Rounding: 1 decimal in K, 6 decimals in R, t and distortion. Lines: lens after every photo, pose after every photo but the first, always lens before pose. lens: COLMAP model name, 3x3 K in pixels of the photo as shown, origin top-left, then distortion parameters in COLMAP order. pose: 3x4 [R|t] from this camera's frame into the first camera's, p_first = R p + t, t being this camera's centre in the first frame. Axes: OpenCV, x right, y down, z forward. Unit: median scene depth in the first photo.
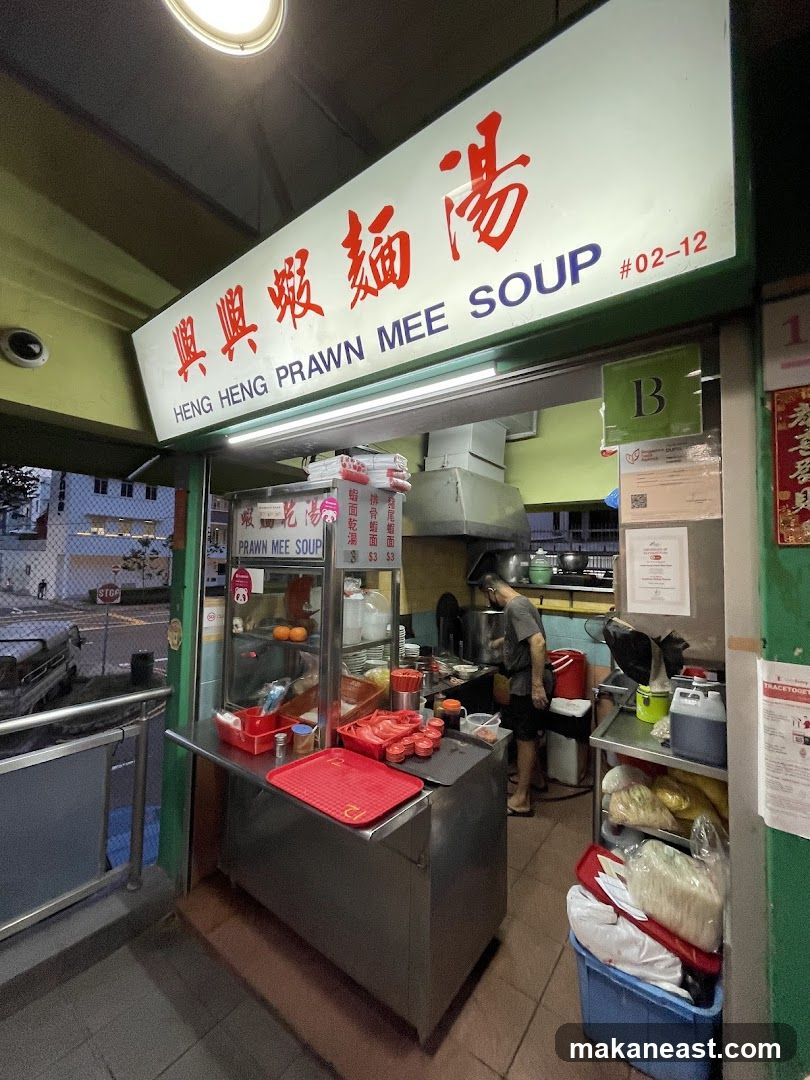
lens RADIAL K [[437.0, 0, 404.3], [0, 437.0, 534.6], [0, 0, 1]] dist [-0.003866, -0.000131]
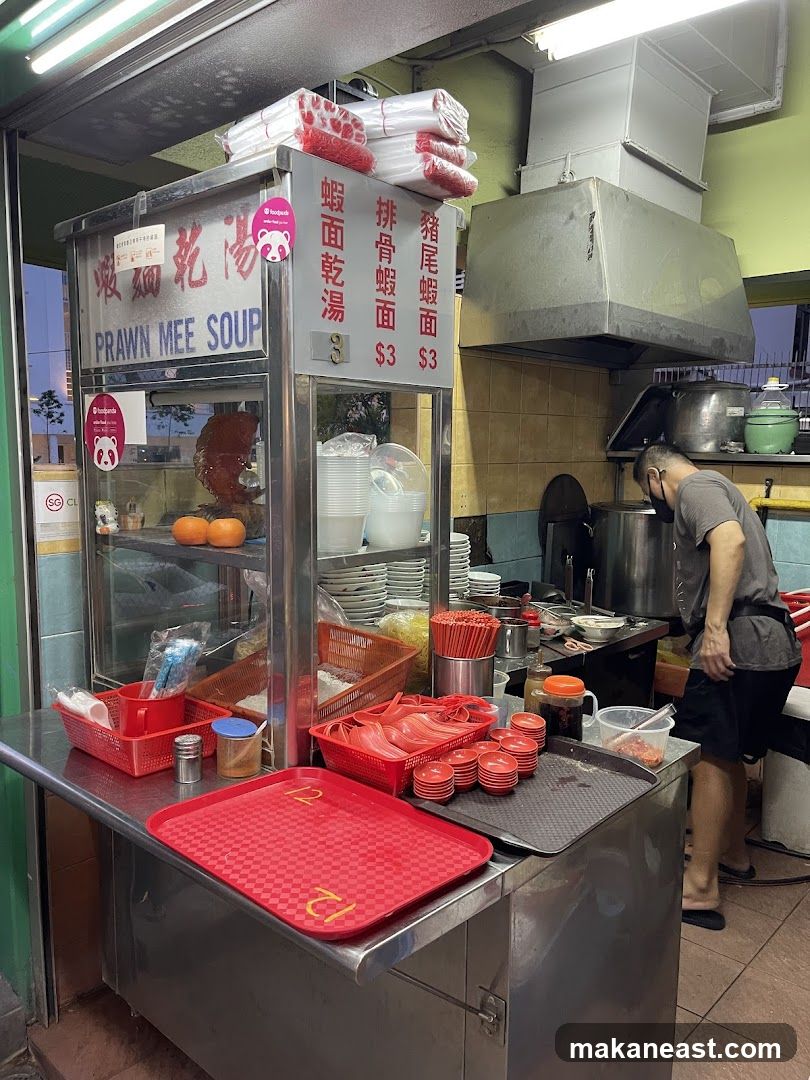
lens RADIAL K [[824.2, 0, 406.3], [0, 824.2, 547.4], [0, 0, 1]] dist [0.030281, -0.002246]
pose [[0.995483, 0.003373, -0.094877, 0.037359], [0.014225, 0.982787, 0.184194, 0.125369], [0.093865, -0.184712, 0.978300, 0.246785]]
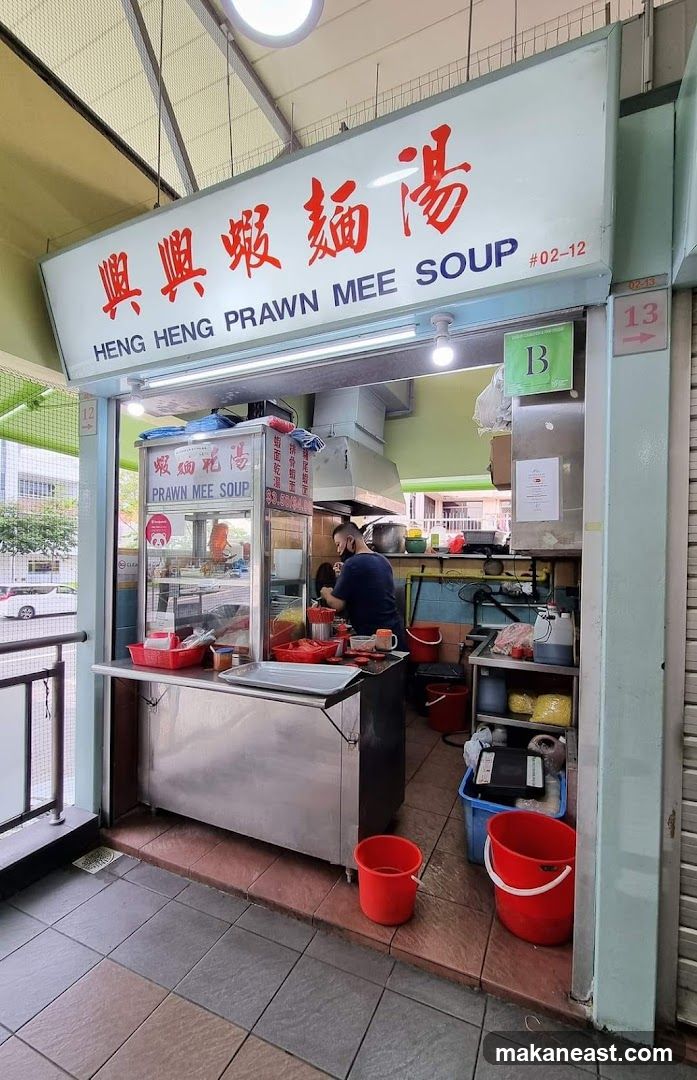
lens RADIAL K [[467.3, 0, 348.9], [0, 467.3, 562.1], [0, 0, 1]] dist [-0.001324, -0.000400]
pose [[0.977199, -0.005315, 0.212261, -0.261276], [-0.008512, 0.997902, 0.064176, 0.179829], [-0.212157, -0.064520, 0.975103, -0.270969]]
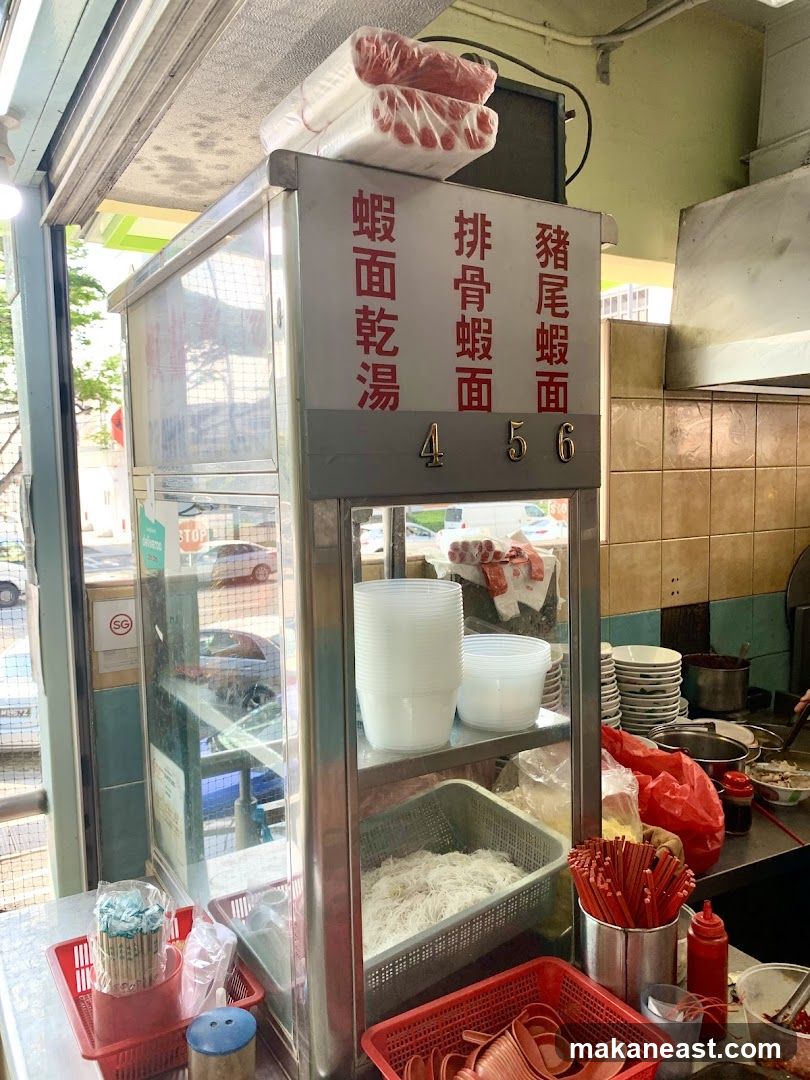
lens RADIAL K [[829.9, 0, 406.1], [0, 829.9, 540.8], [0, 0, 1]] dist [0.008778, -0.002572]
pose [[0.926247, -0.005343, -0.376879, 0.119247], [0.061960, 0.988455, 0.138265, 0.045242], [0.371789, -0.151419, 0.915885, 0.709370]]
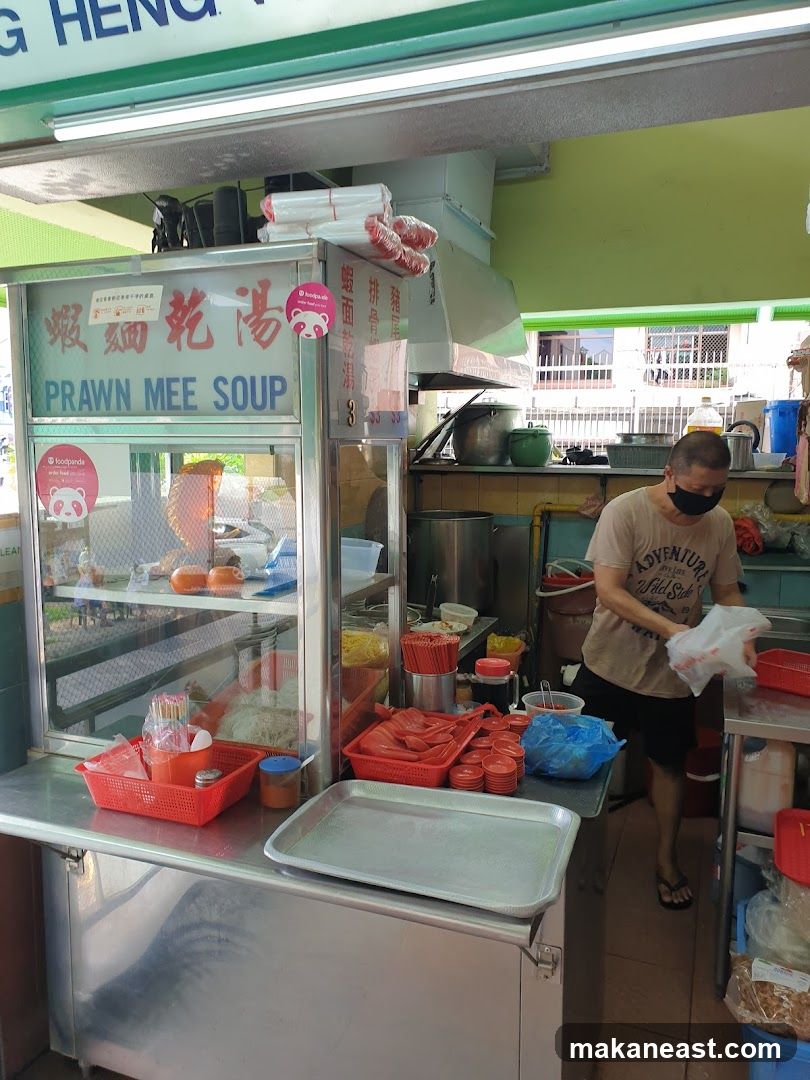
lens RADIAL K [[849.9, 0, 397.6], [0, 849.9, 537.4], [0, 0, 1]] dist [0.019540, -0.016736]
pose [[0.964492, -0.049957, 0.259343, -0.427224], [0.001376, 0.982885, 0.184217, 0.017475], [-0.264107, -0.177319, 0.948054, 0.103367]]
